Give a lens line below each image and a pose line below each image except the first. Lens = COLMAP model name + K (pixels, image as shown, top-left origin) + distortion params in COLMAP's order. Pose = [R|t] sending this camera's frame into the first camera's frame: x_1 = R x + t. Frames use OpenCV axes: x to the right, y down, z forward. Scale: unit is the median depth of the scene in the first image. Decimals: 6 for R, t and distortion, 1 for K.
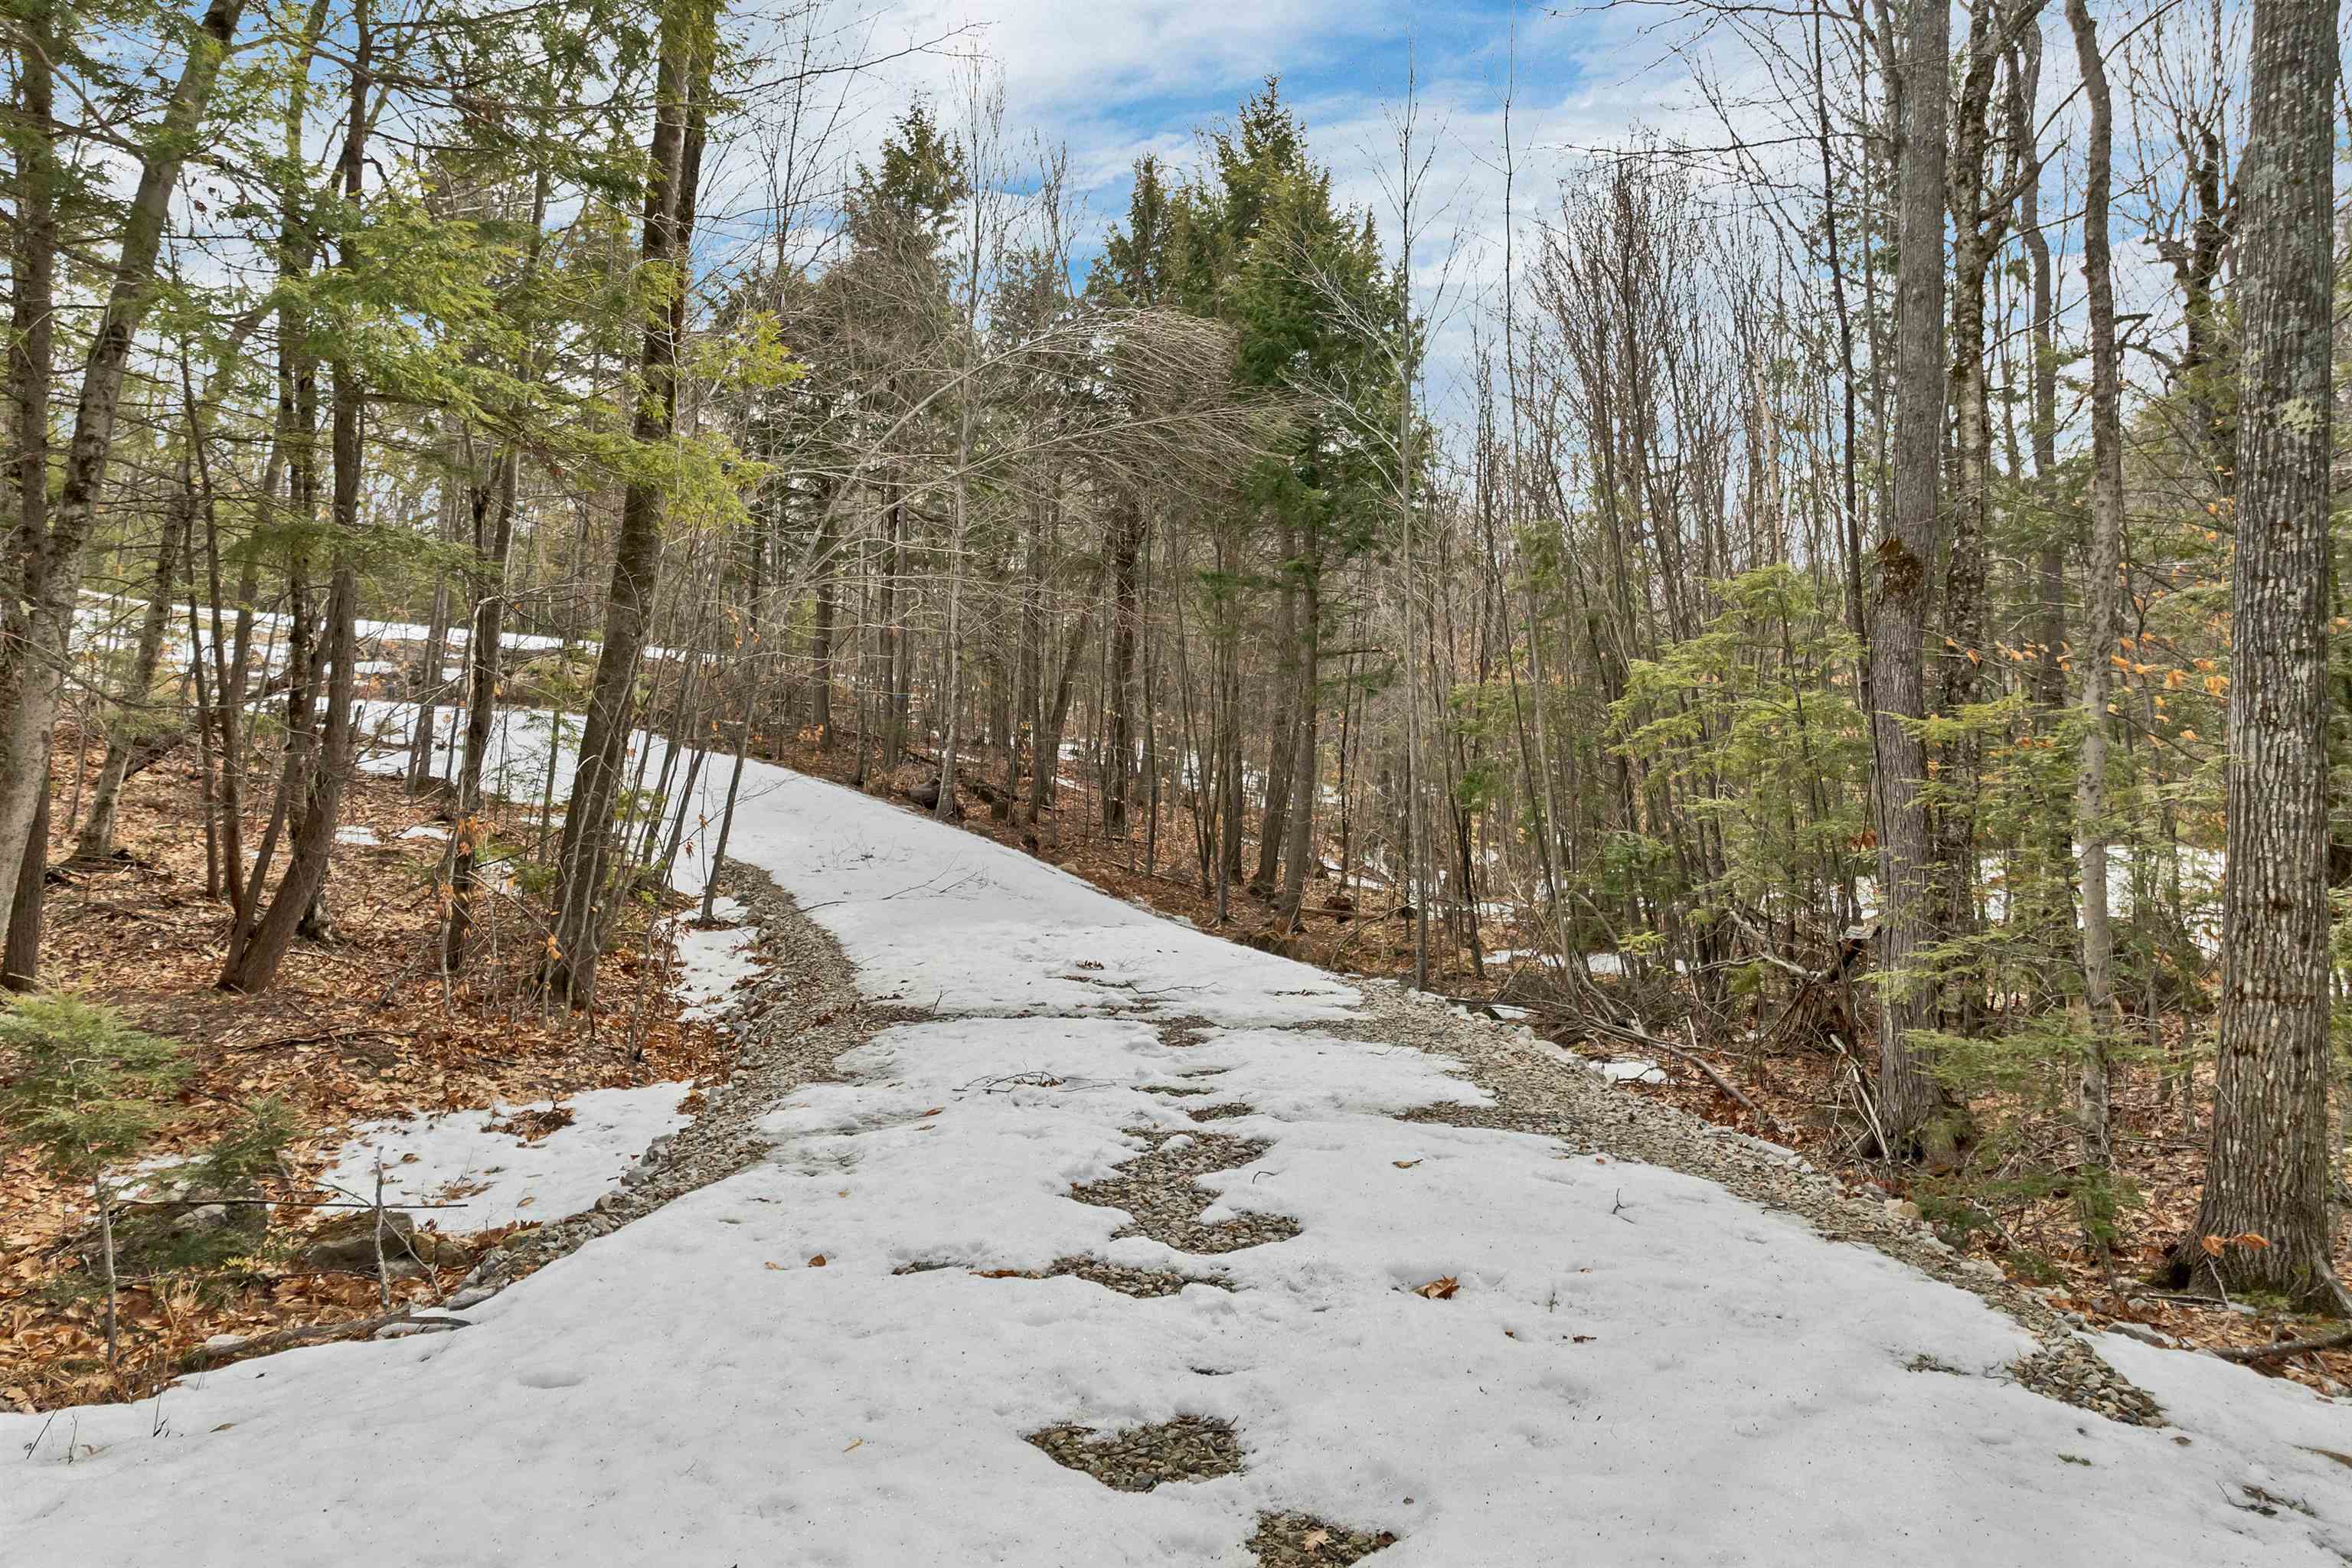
lens RADIAL K [[1699.0, 0, 1176.0], [0, 1699.0, 784.0], [0, 0, 1]] dist [-0.055781, 0.020392]
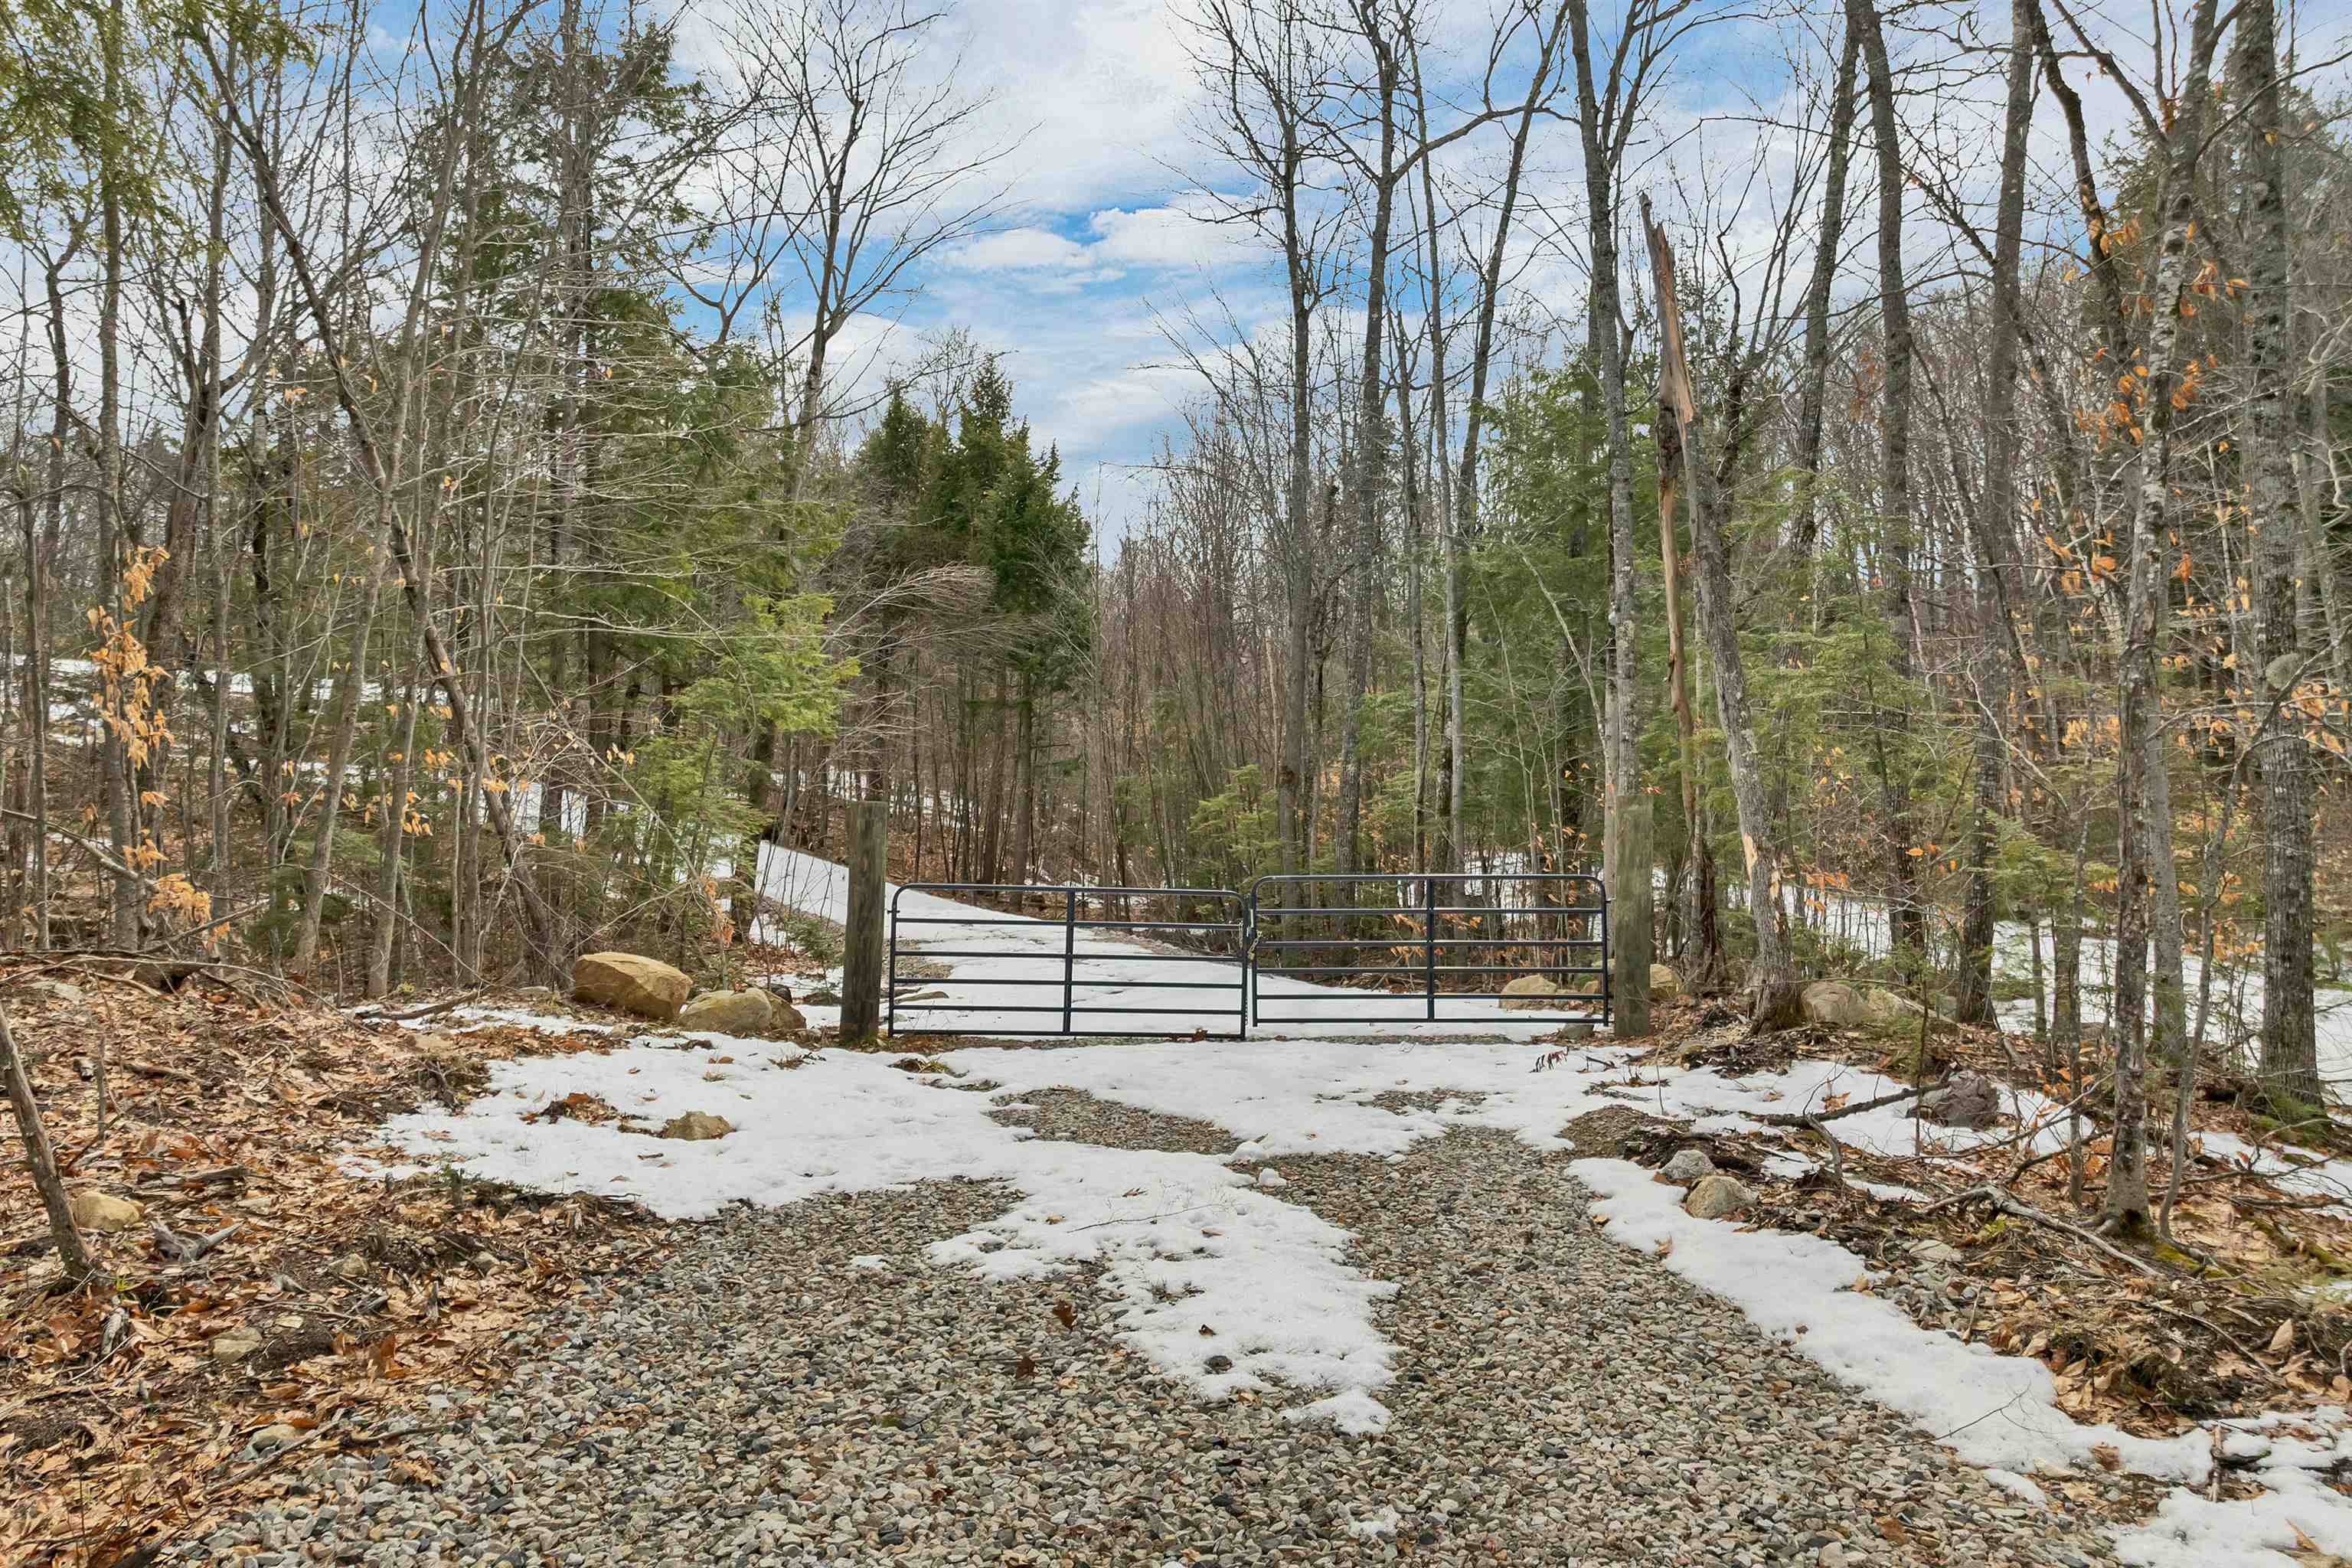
lens RADIAL K [[1676.4, 0, 1176.0], [0, 1676.4, 784.0], [0, 0, 1]] dist [-0.045563, 0.007719]
pose [[0.975323, 0.004922, 0.220727, -0.112237], [-0.004482, 0.999987, -0.002494, -0.029975], [-0.220736, 0.001444, 0.975332, -0.504084]]
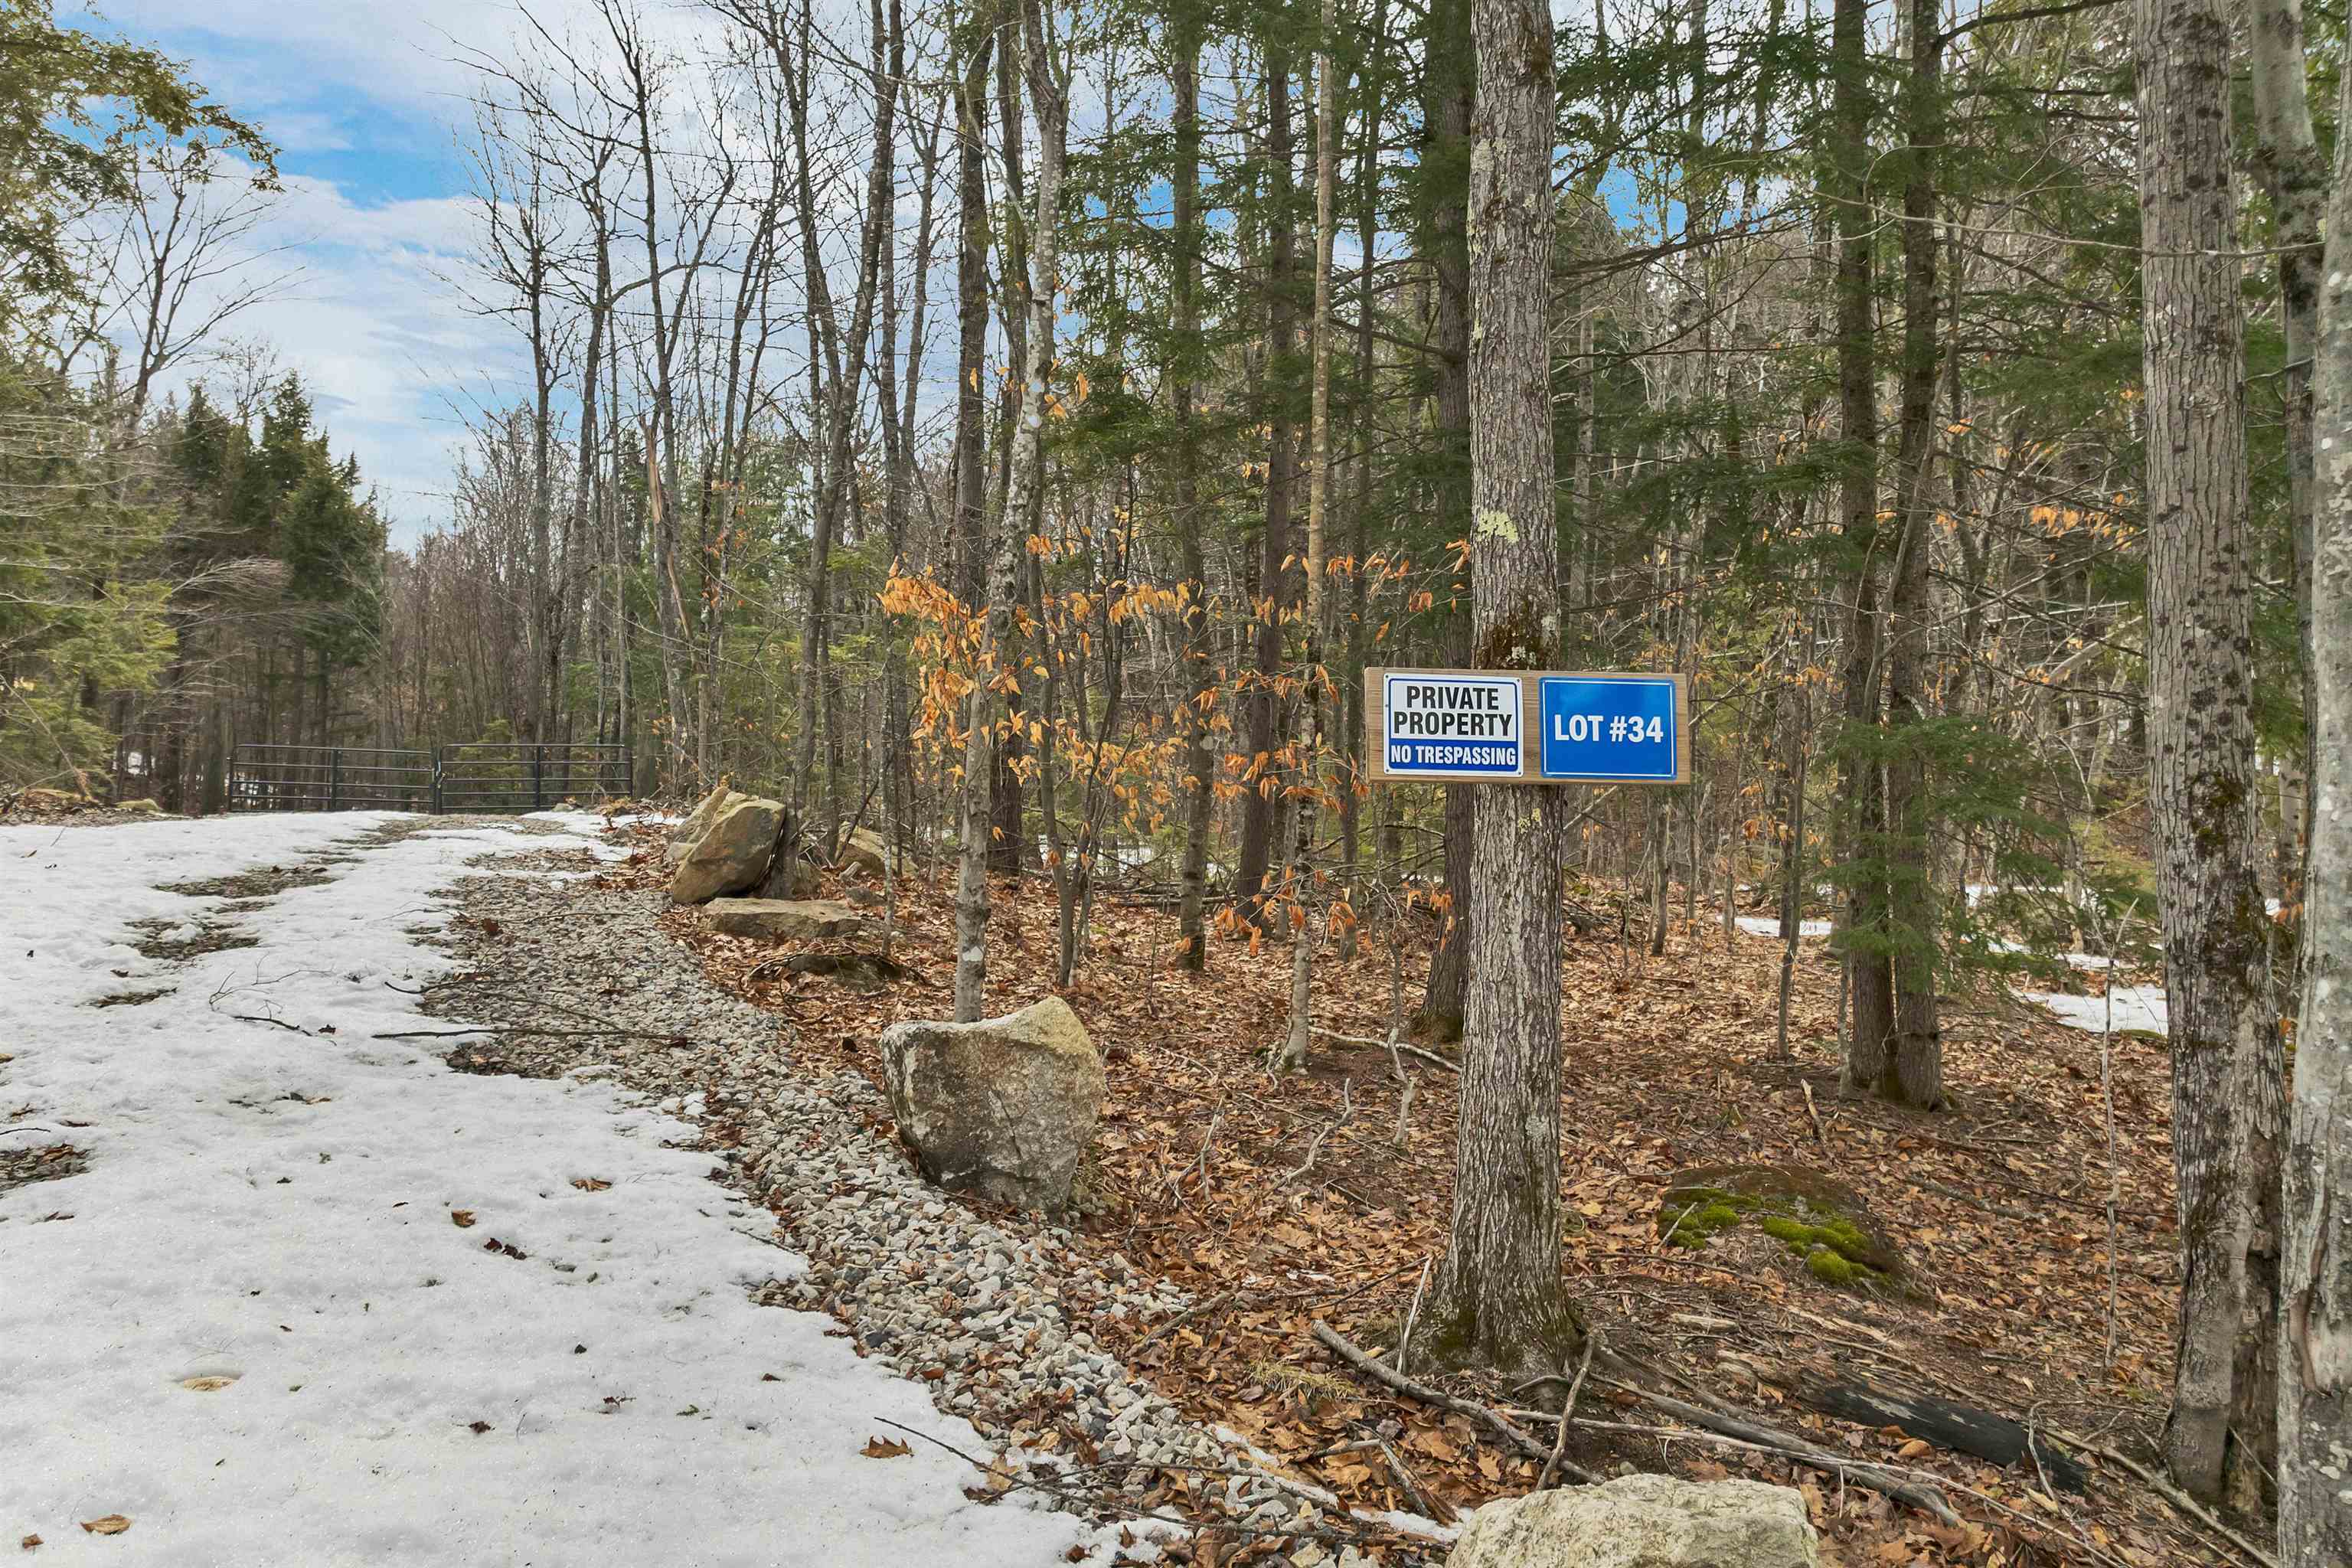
lens RADIAL K [[1676.4, 0, 1176.0], [0, 1676.4, 784.0], [0, 0, 1]] dist [-0.045563, 0.007719]
pose [[0.822835, 0.011811, 0.568158, -0.154922], [-0.008567, 0.999928, -0.008380, 0.008345], [-0.568216, 0.002028, 0.822877, -0.891078]]
